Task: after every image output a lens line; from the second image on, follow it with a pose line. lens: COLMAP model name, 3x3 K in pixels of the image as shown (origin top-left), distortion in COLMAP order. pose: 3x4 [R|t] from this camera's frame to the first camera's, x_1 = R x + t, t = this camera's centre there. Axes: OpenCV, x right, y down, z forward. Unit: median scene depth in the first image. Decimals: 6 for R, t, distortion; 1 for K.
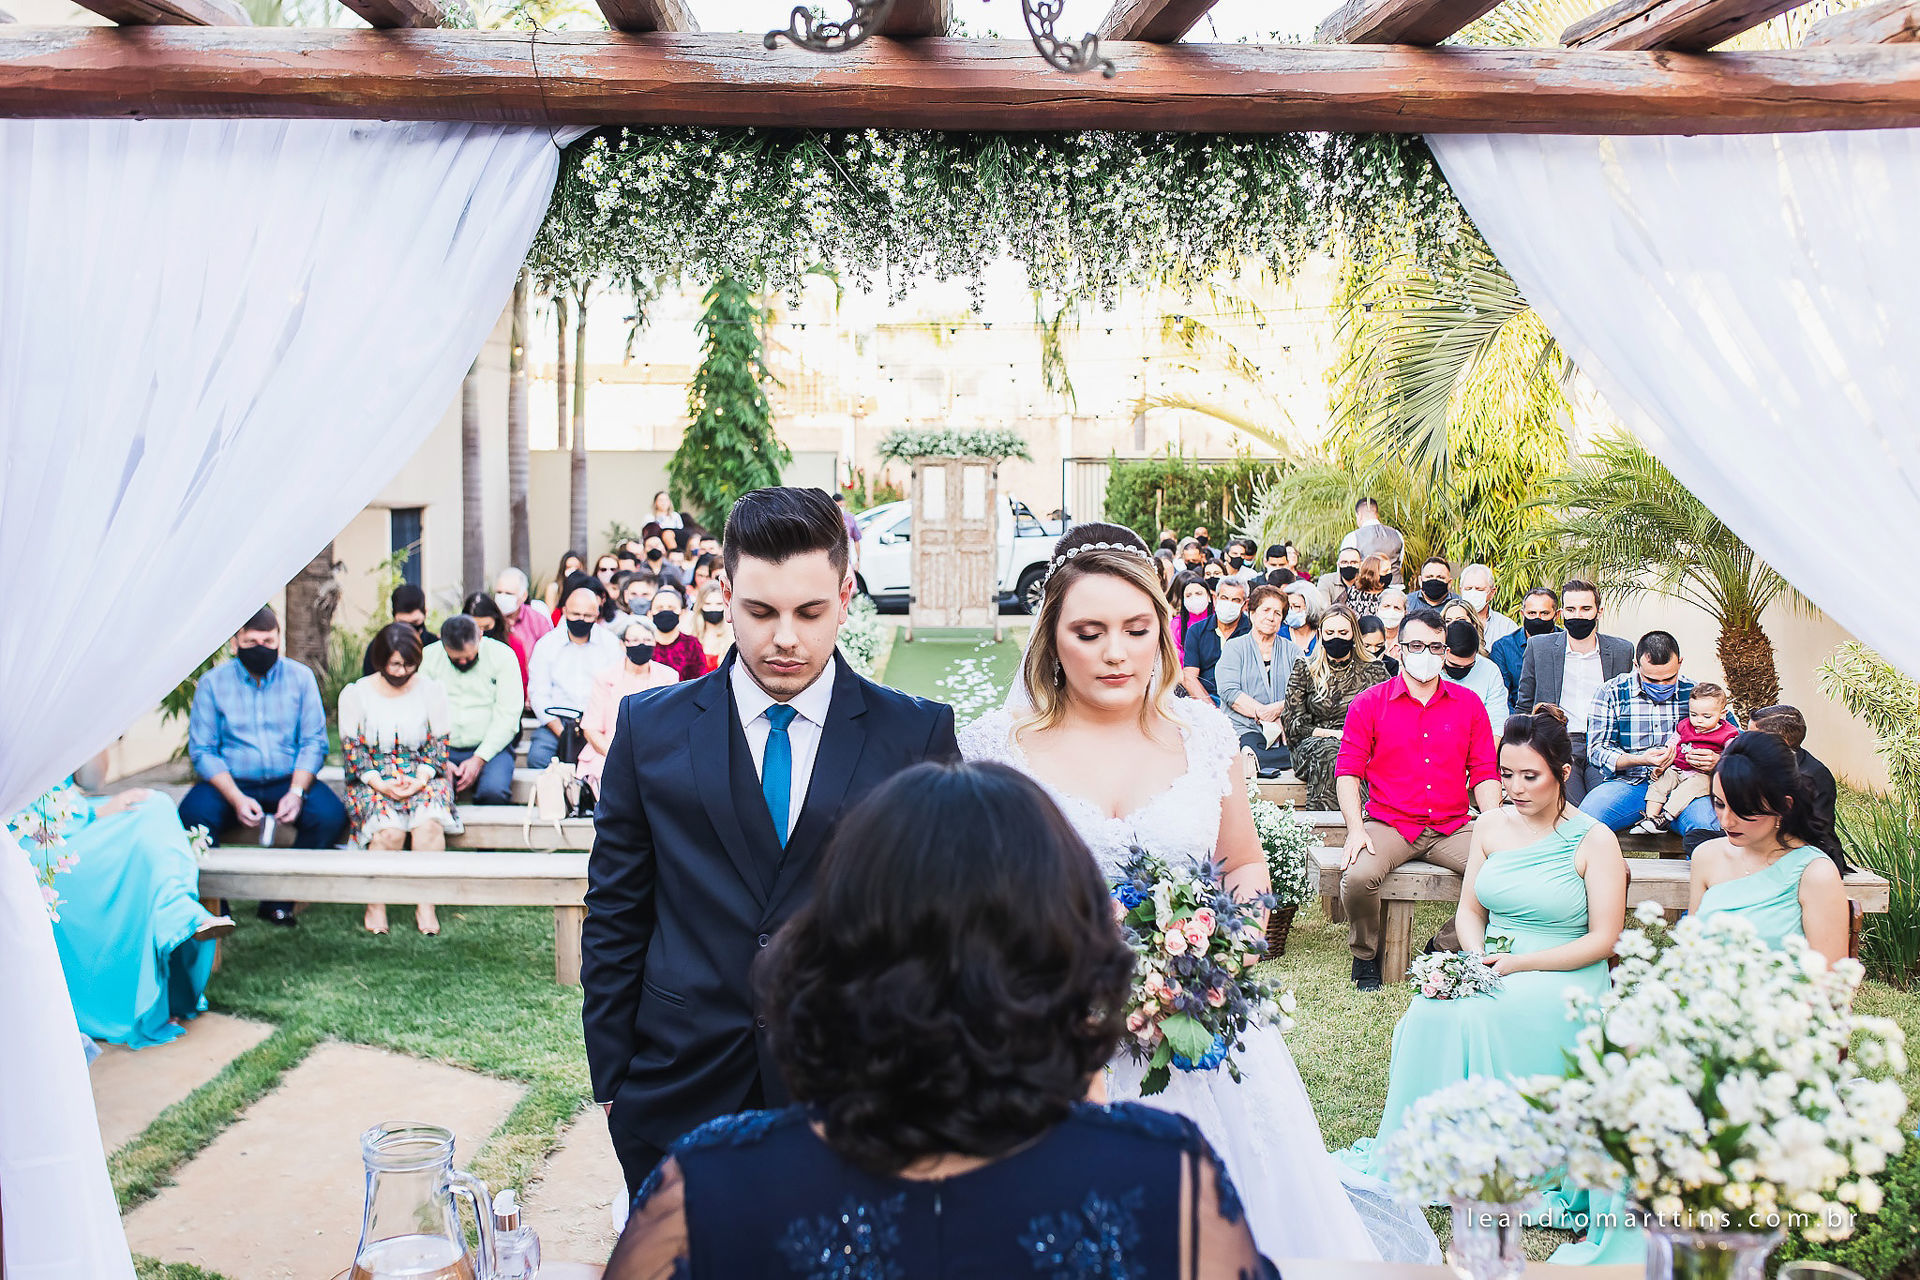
lens RADIAL K [[2034.6, 0, 914.3], [0, 2034.6, 526.6], [0, 0, 1]] dist [0.187782, 0.005290]
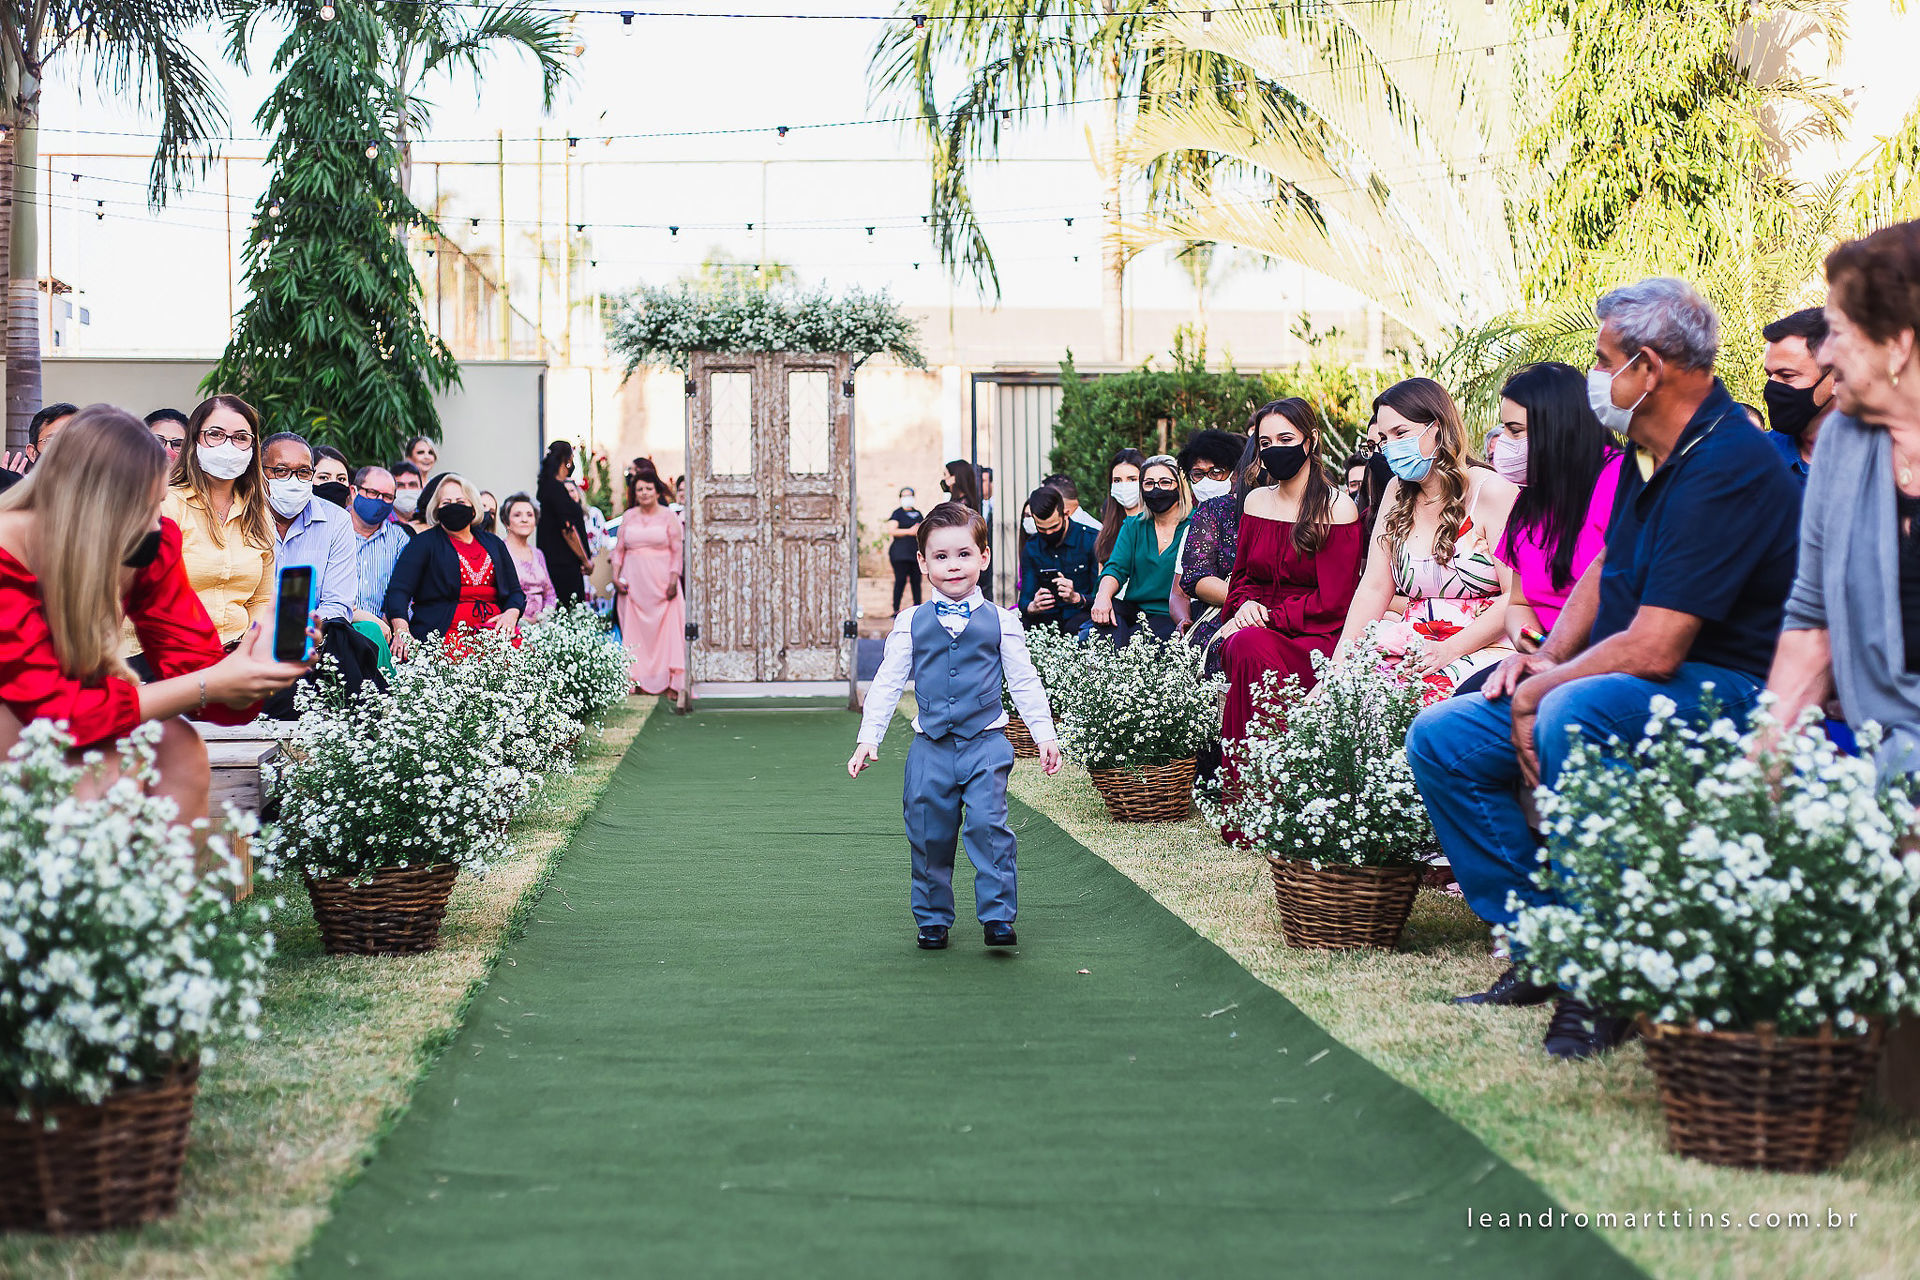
lens RADIAL K [[2770.9, 0, 960.0], [0, 2770.9, 640.0], [0, 0, 1]] dist [0.016466, -0.030489]
pose [[0.995550, -0.008479, 0.093849, 0.001270], [0.008593, 0.999963, -0.000805, 0.038985], [-0.093839, 0.001608, 0.995586, 0.300550]]
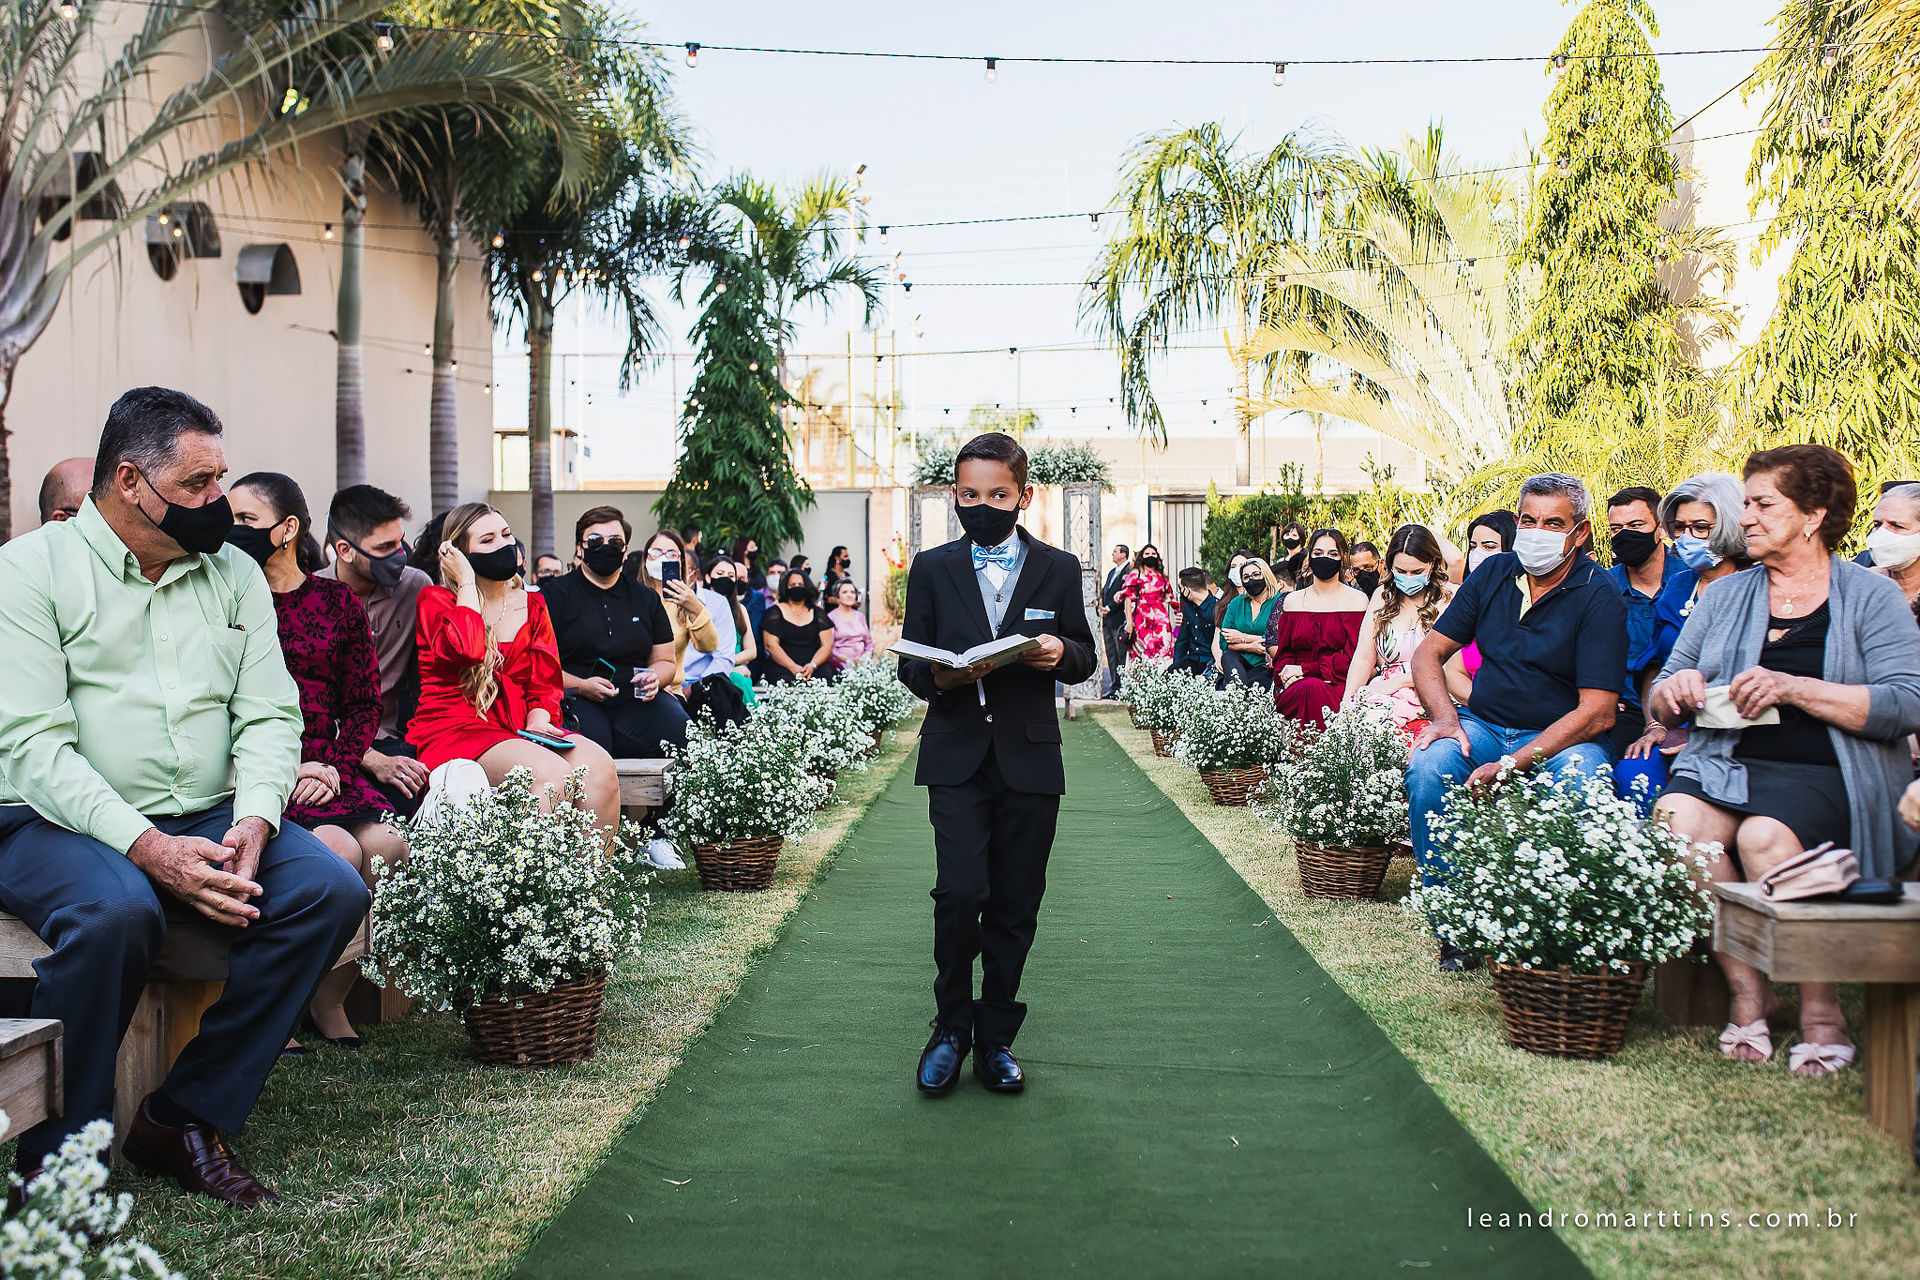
lens RADIAL K [[1856.0, 0, 943.7], [0, 1856.0, 633.8], [0, 0, 1]] dist [-0.006736, 0.004230]
pose [[0.999720, -0.005400, -0.023036, 0.009069], [0.005067, 0.999882, -0.014507, 0.033370], [0.023112, 0.014386, 0.999629, 0.284354]]
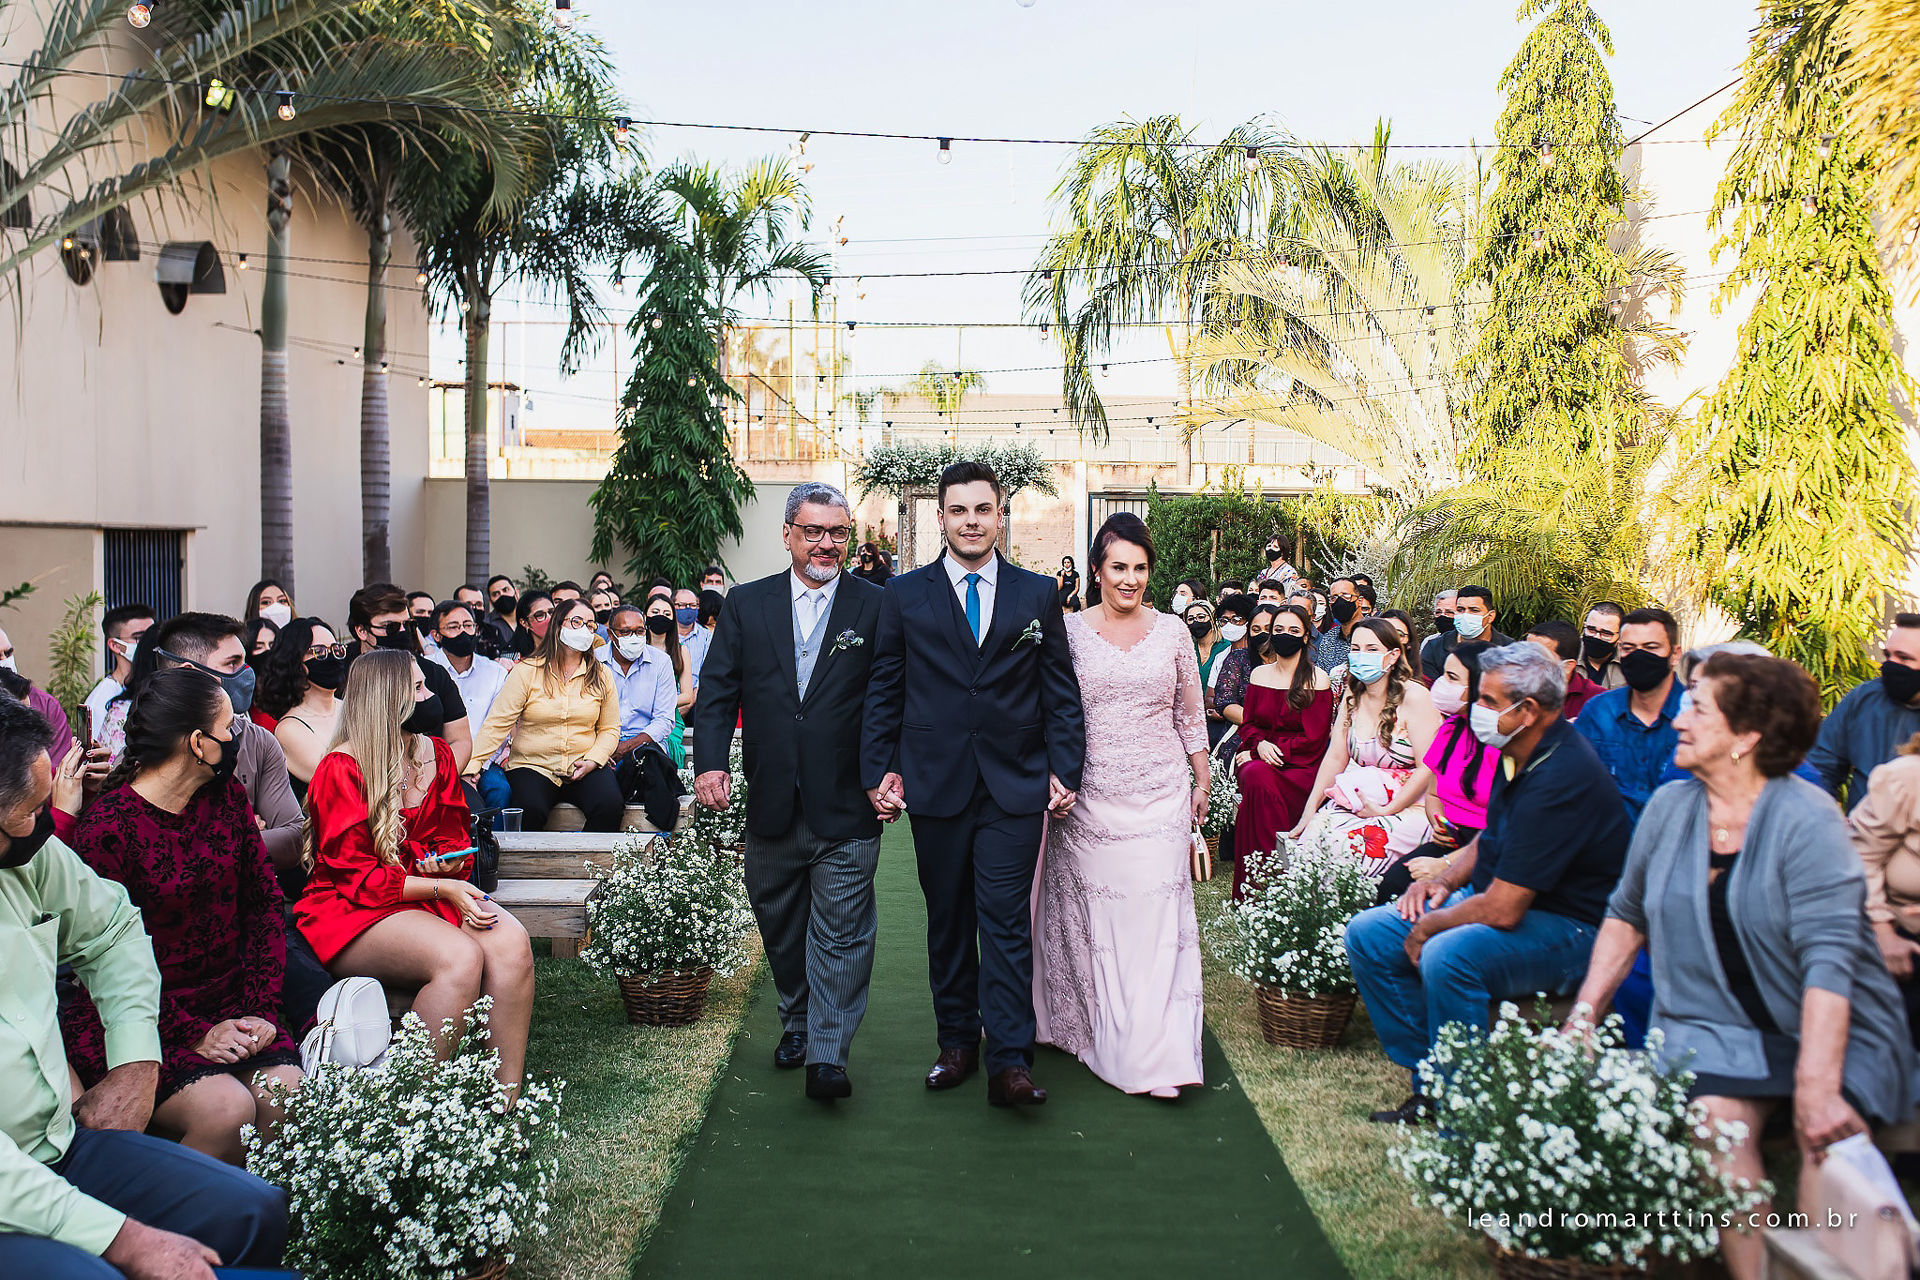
lens RADIAL K [[1803.7, 0, 938.5], [0, 1803.7, 627.1], [0, 0, 1]] dist [-0.005491, -0.000601]
pose [[0.999939, 0.006250, 0.009069, 0.007586], [-0.006401, 0.999840, 0.016730, 0.008435], [-0.008963, -0.016787, 0.999819, 0.307011]]
